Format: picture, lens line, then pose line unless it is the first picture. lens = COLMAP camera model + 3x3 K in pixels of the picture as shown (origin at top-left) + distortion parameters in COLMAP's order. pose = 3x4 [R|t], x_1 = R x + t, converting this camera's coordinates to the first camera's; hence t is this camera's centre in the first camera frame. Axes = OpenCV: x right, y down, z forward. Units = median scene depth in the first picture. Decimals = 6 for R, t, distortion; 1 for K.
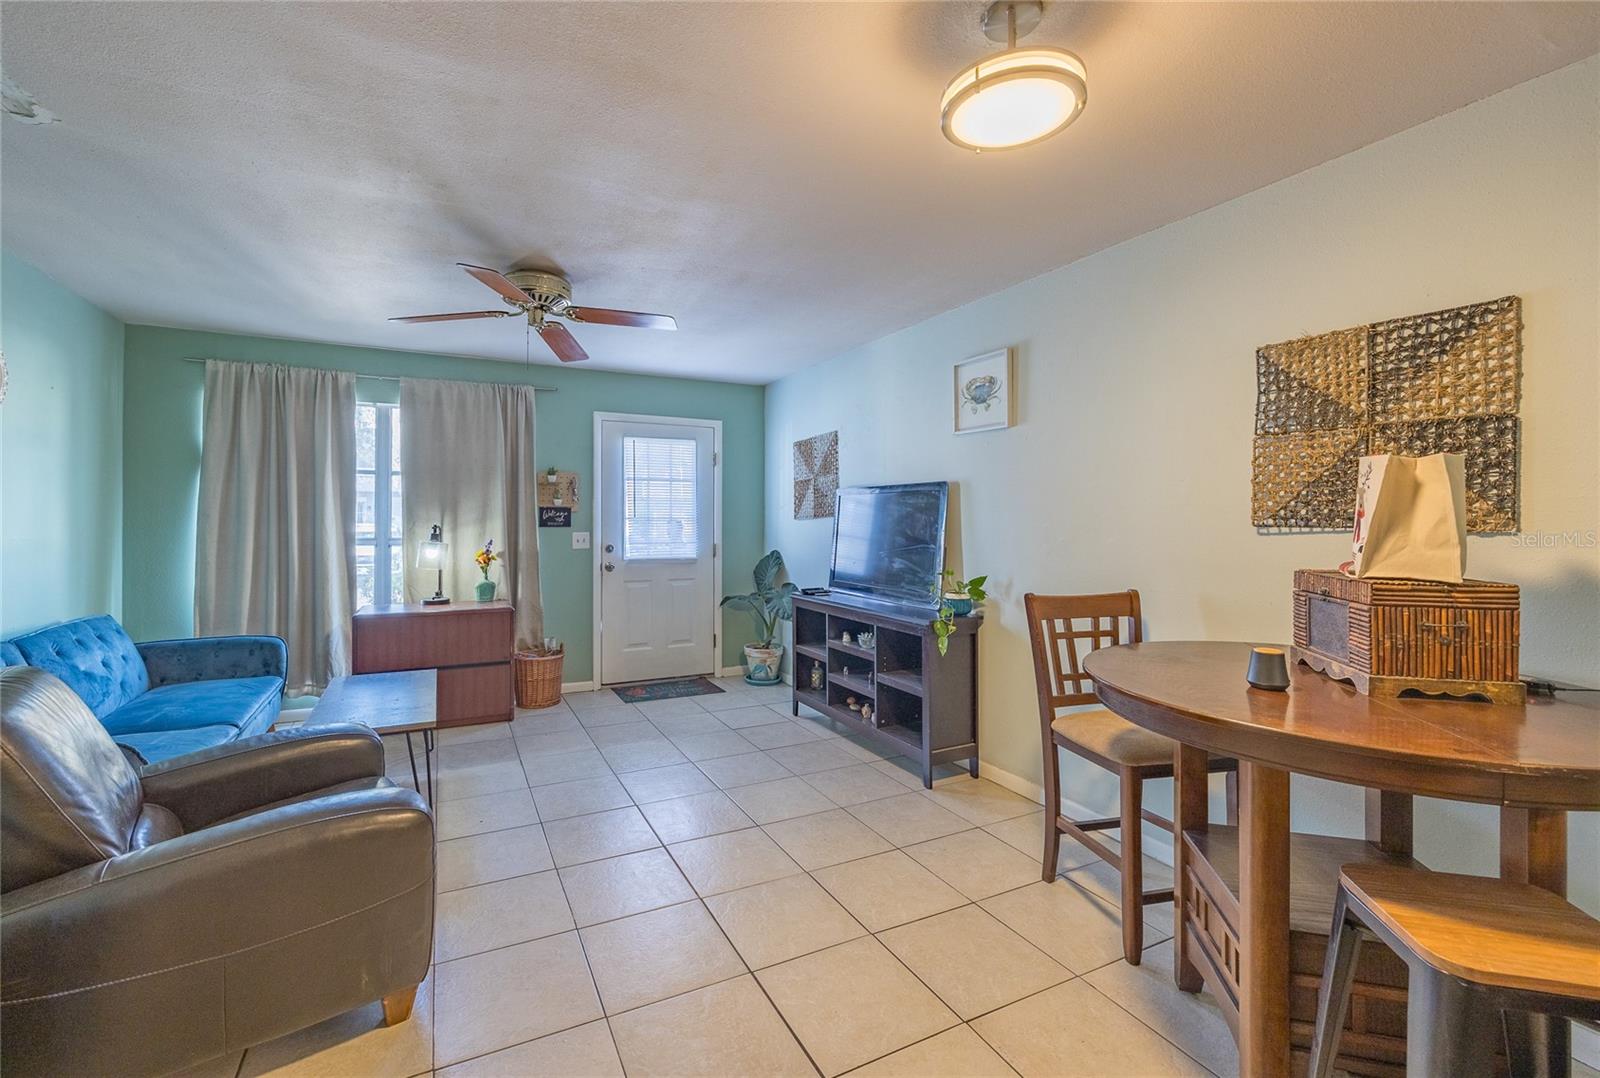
lens RADIAL K [[686.2, 0, 799.1], [0, 686.2, 522.2], [0, 0, 1]] dist [0.001151, 0.000082]
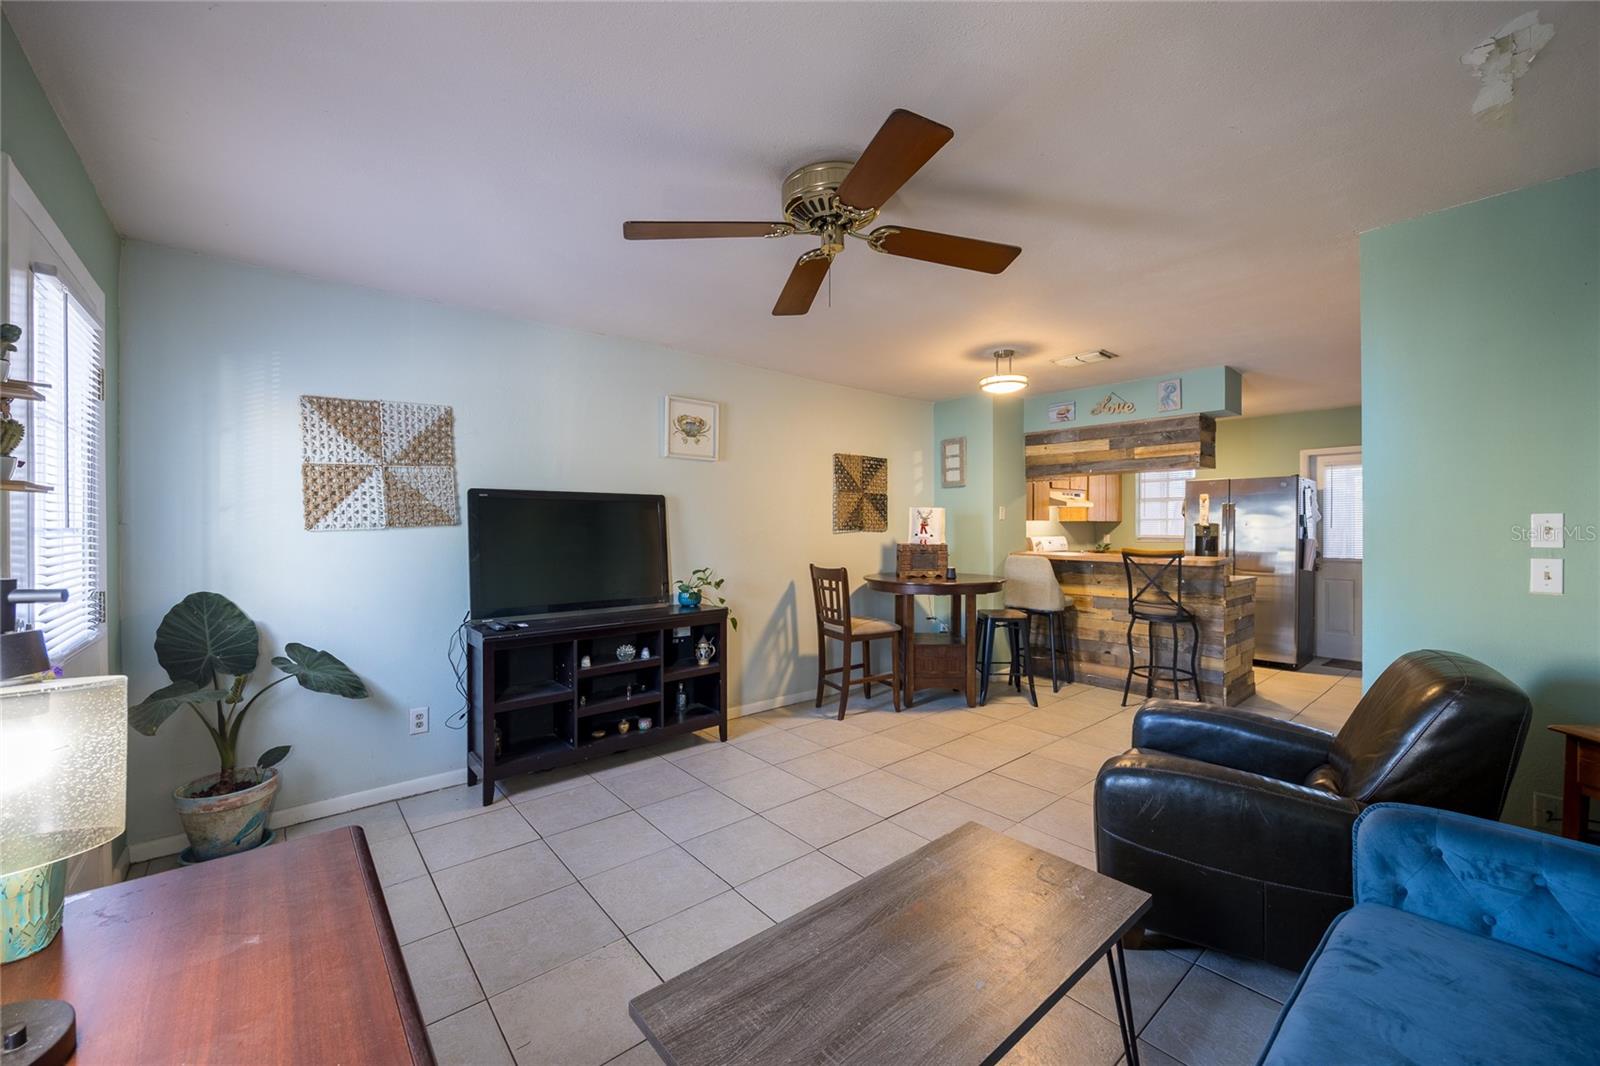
lens RADIAL K [[642.3, 0, 808.1], [0, 642.3, 533.8], [0, 0, 1]] dist [0.008194, -0.000171]
pose [[-0.223443, -0.008021, 0.974684, -1.192195], [0.007514, 0.999922, 0.009952, -0.005581], [-0.974688, 0.009548, -0.223365, 1.340574]]
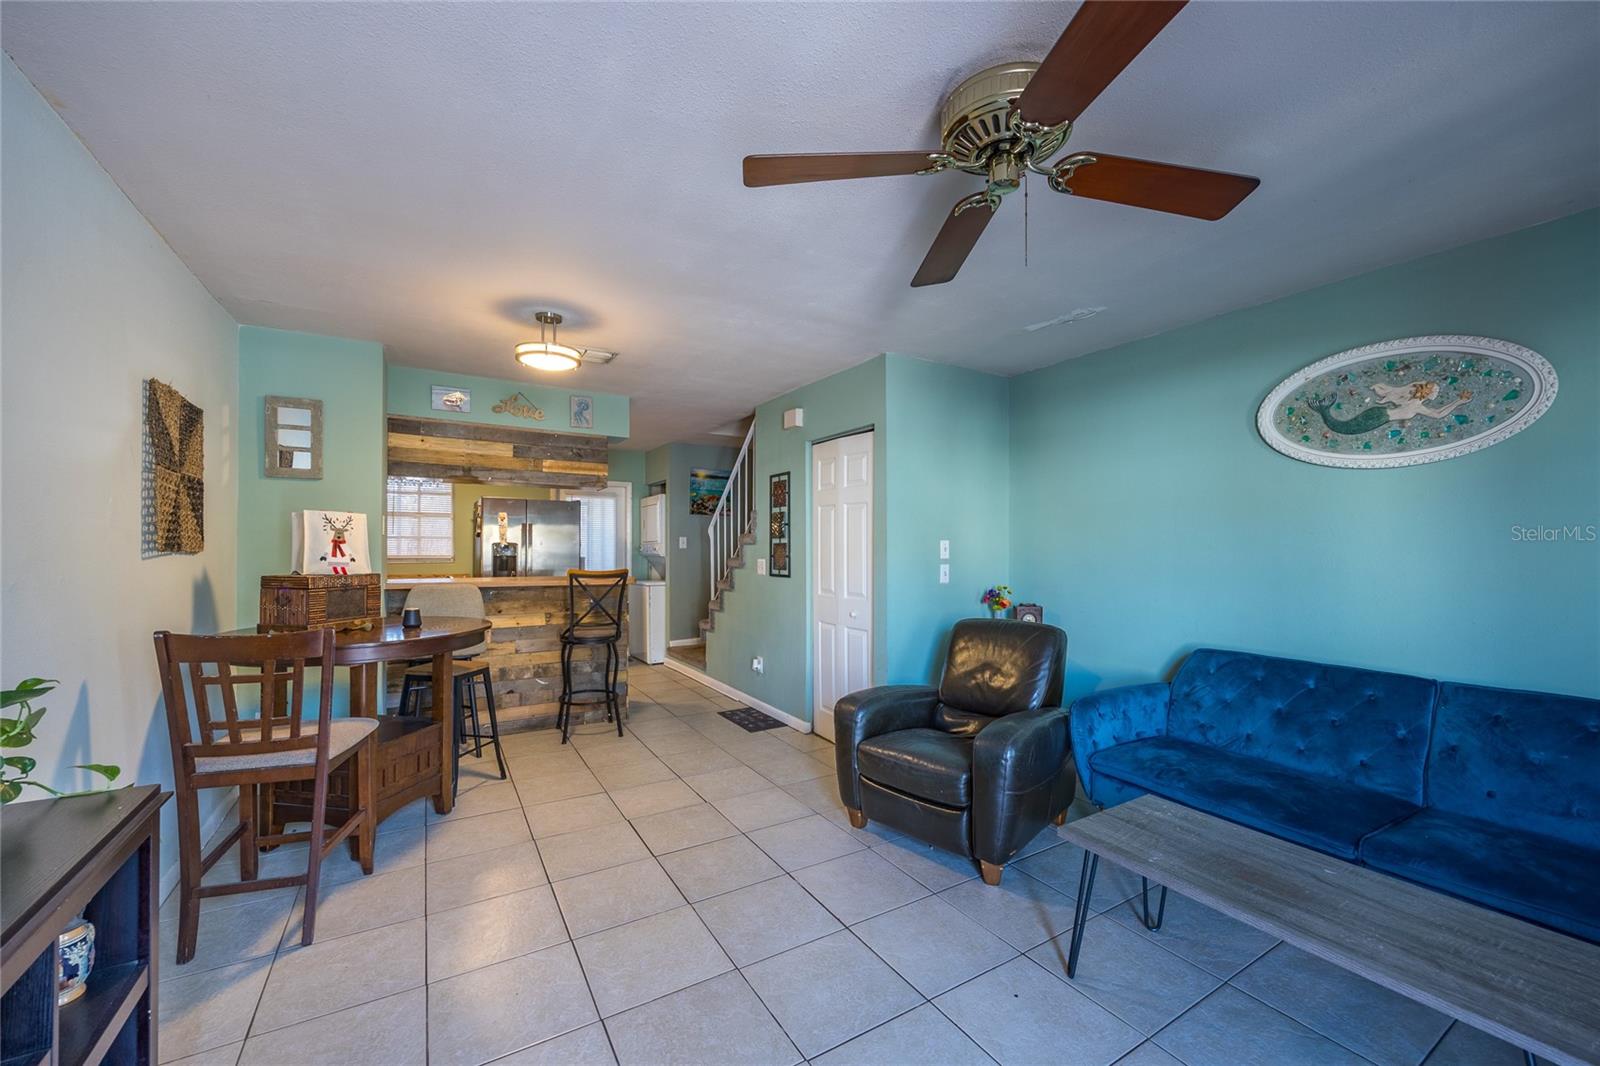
lens RADIAL K [[642.3, 0, 808.0], [0, 642.3, 535.3], [0, 0, 1]] dist [0.008194, -0.000171]
pose [[-0.996969, -0.002760, -0.077752, -0.210547], [-0.001861, 0.999931, -0.011638, -0.009568], [0.077778, -0.011458, -0.996905, 1.728861]]
